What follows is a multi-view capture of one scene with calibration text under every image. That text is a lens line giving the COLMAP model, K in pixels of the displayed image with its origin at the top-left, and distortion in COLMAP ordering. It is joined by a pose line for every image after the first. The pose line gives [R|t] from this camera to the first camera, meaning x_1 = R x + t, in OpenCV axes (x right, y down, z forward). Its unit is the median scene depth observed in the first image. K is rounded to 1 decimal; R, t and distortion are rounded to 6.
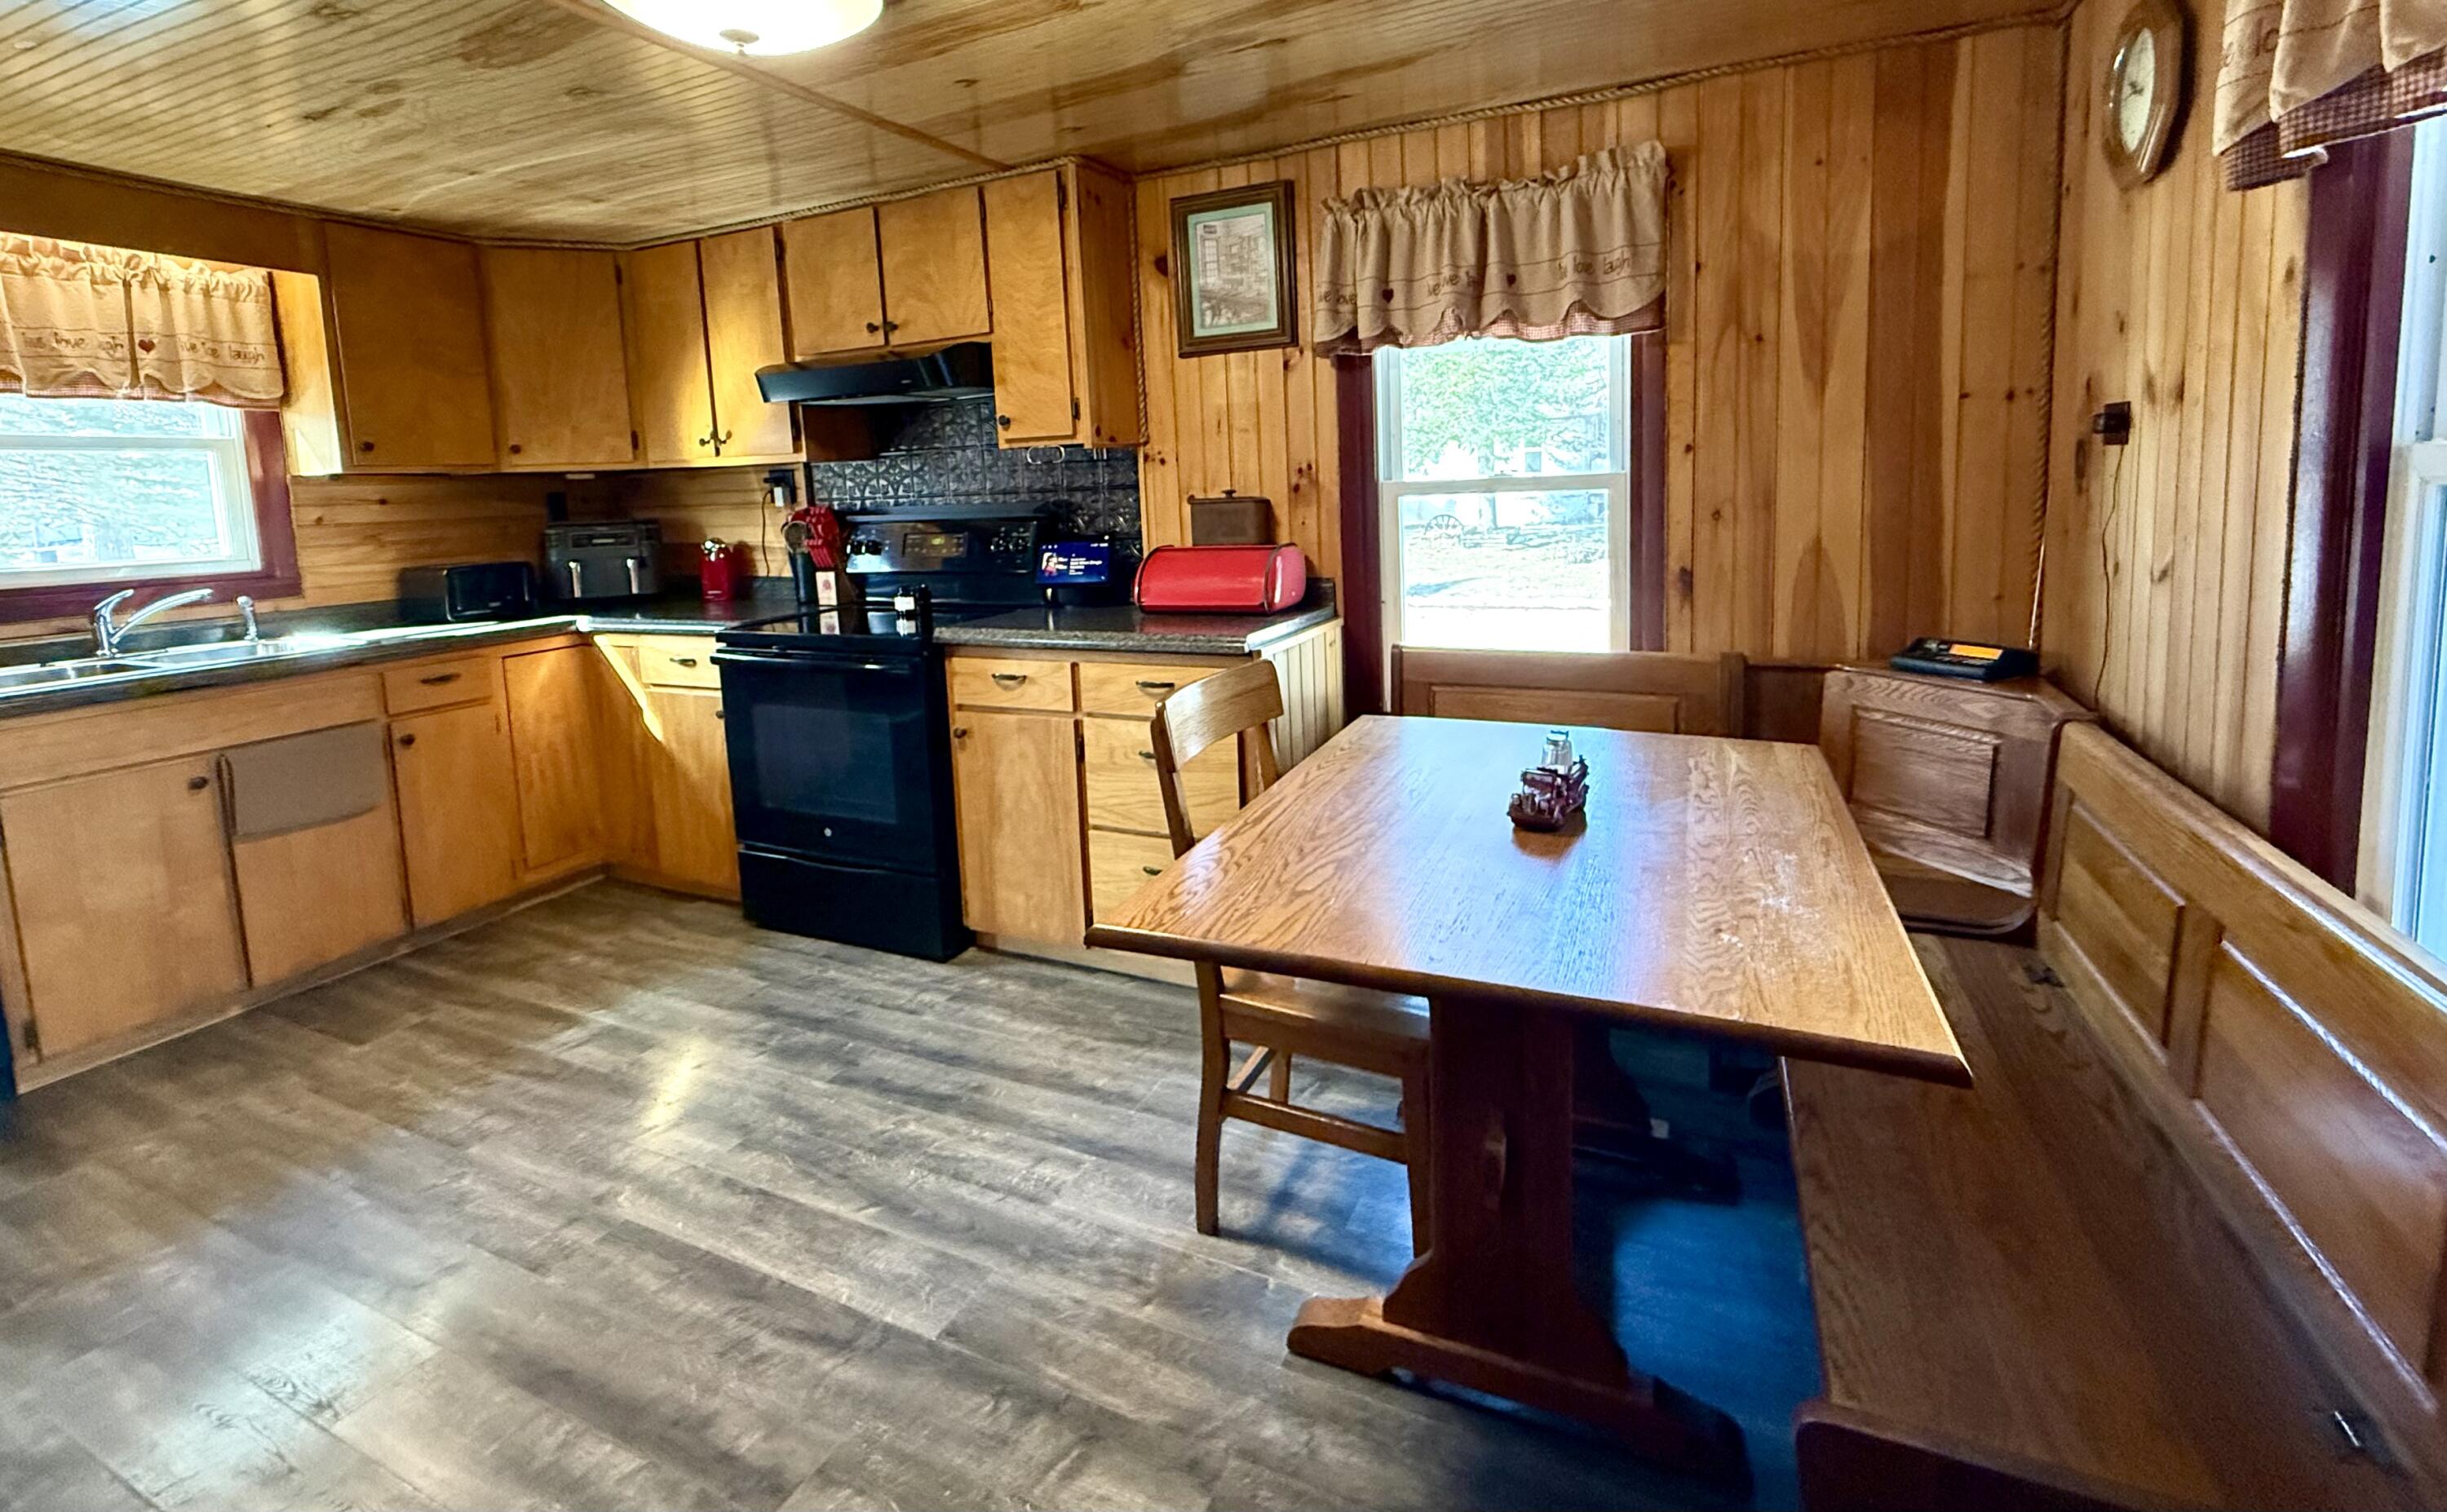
lens RADIAL K [[1059.0, 0, 1206.8], [0, 1059.0, 600.1], [0, 0, 1]] dist [-0.000789, 0.000309]
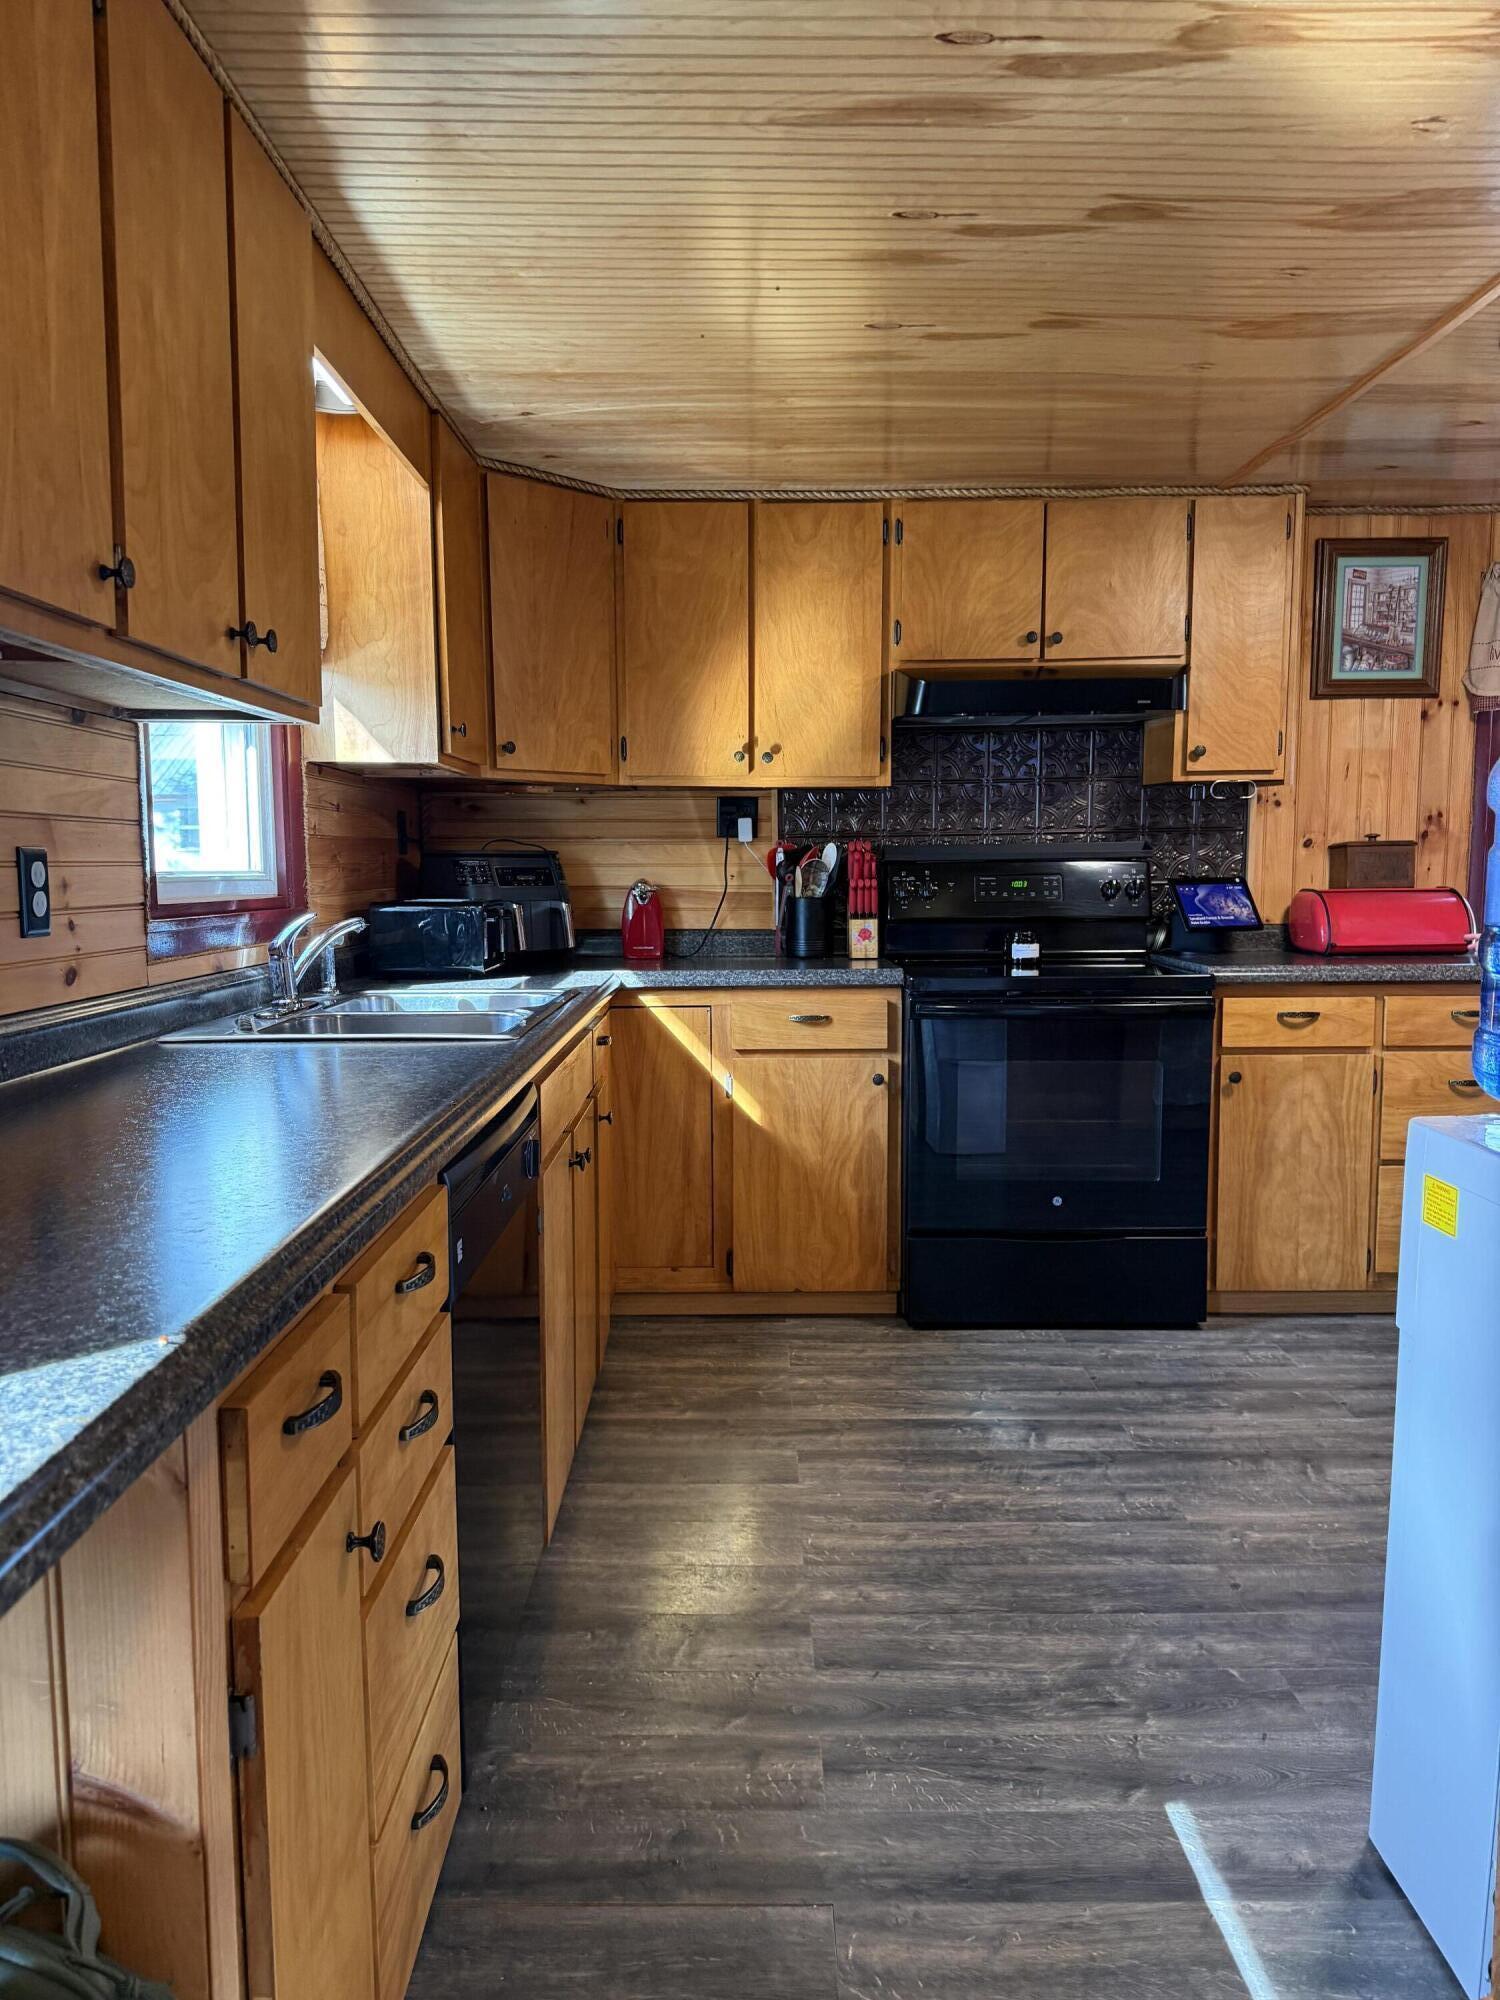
lens RADIAL K [[1397.0, 0, 750.0], [0, 1397.0, 1000.0], [0, 0, 1]] dist [0.126007, -0.229210]
pose [[0.900947, -0.009337, 0.433829, -1.072421], [0.018579, 0.999682, -0.017069, 0.064011], [-0.433531, 0.023438, 0.900834, 0.043414]]
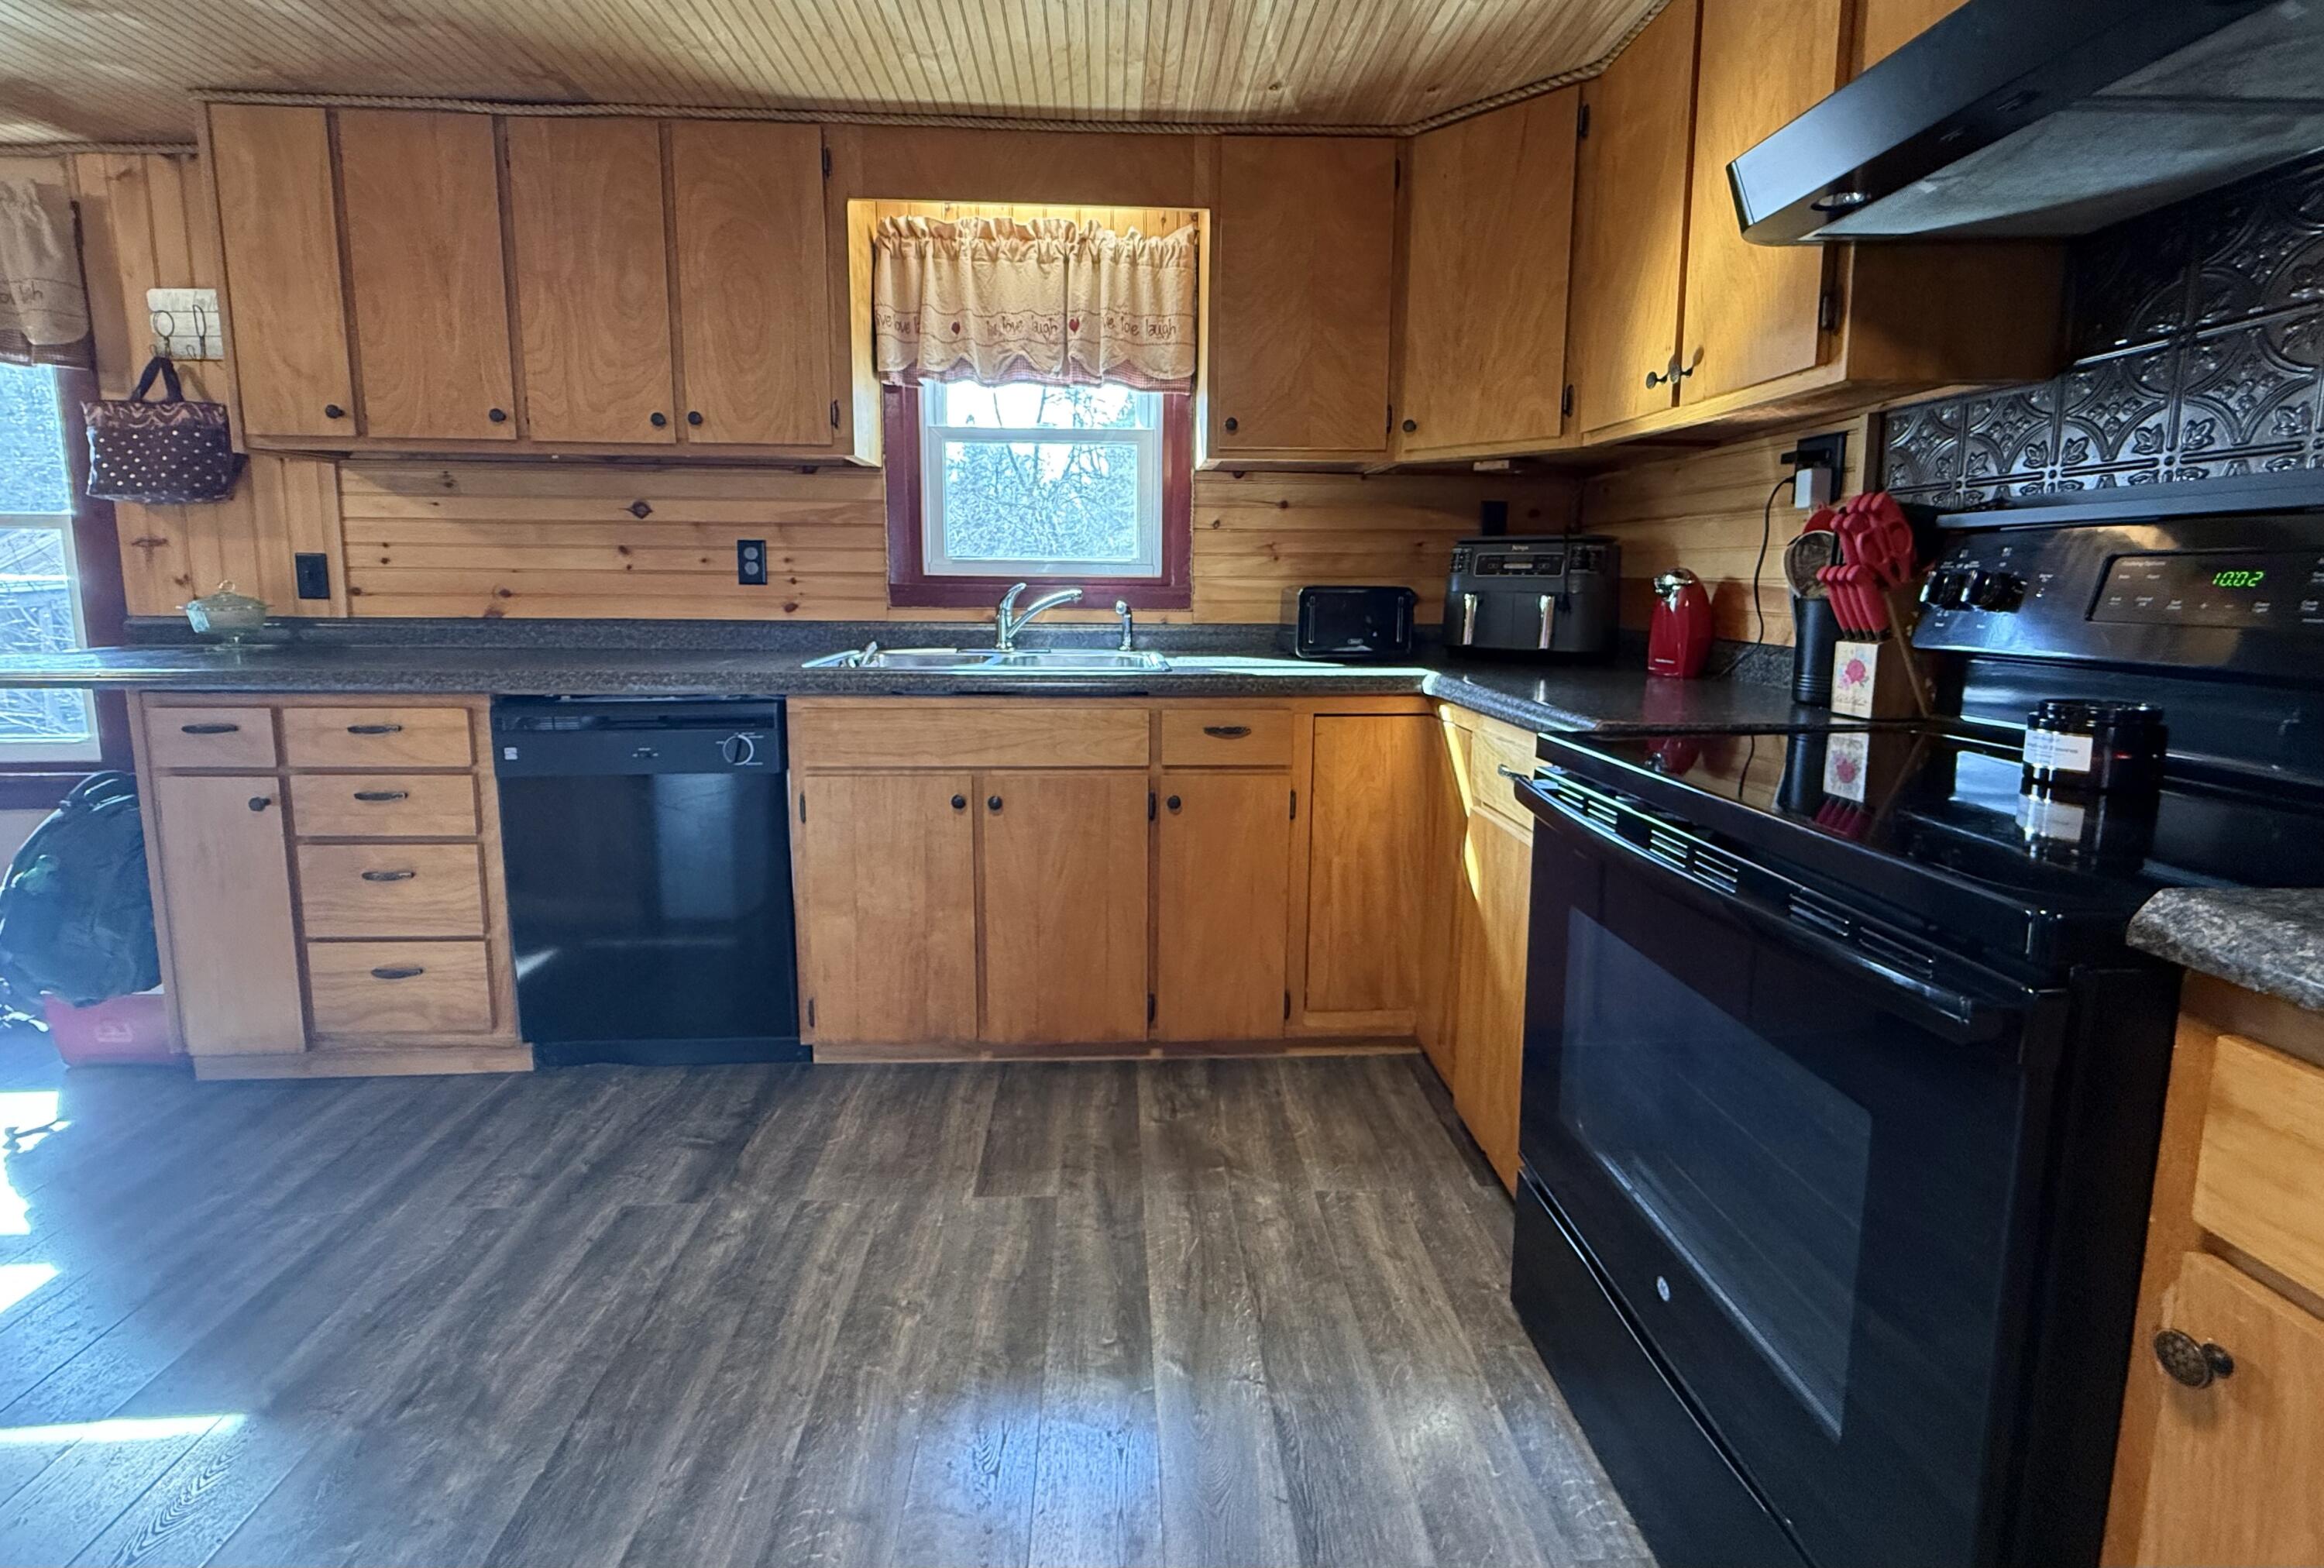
lens RADIAL K [[975.0, 0, 1155.3], [0, 975.0, 702.0], [0, 0, 1]] dist [0.003011, 0.000403]
pose [[0.469279, 0.151280, -0.869995, -0.159195], [-0.119365, 0.987041, 0.107247, -0.012180], [0.874945, 0.053518, 0.481255, 0.631684]]
